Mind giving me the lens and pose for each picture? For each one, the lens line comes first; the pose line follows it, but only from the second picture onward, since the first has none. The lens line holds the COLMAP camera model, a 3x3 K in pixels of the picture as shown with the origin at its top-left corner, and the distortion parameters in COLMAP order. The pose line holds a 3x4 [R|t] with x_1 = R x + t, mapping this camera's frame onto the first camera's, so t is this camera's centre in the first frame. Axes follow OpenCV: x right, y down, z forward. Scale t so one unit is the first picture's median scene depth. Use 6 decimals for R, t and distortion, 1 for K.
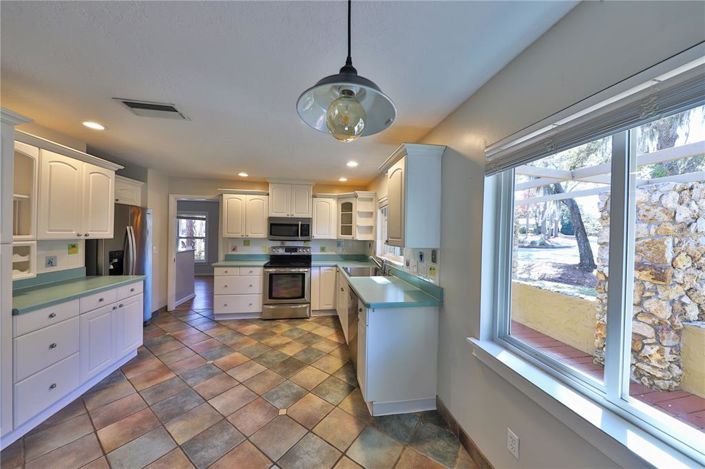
lens RADIAL K [[239.5, 0, 354.7], [0, 239.5, 232.7], [0, 0, 1]] dist [0.000433, -0.002376]
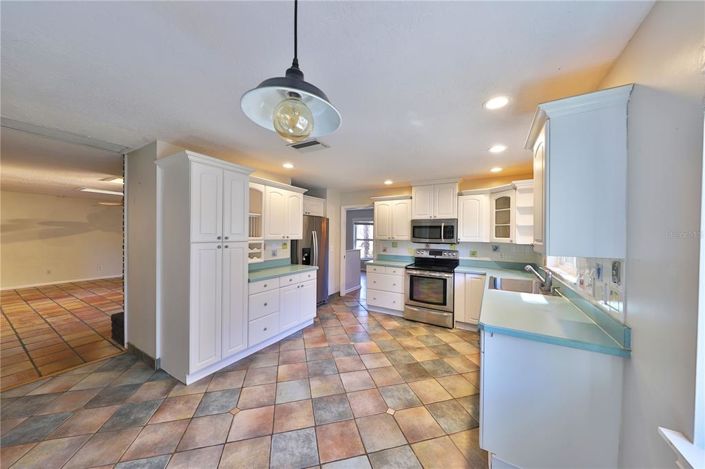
lens RADIAL K [[239.5, 0, 350.7], [0, 239.5, 233.1], [0, 0, 1]] dist [0.000433, -0.002376]
pose [[0.754813, -0.011448, -0.655840, 0.177003], [0.004724, 0.999917, -0.012017, 0.003768], [0.655923, 0.005973, 0.754804, 0.087190]]
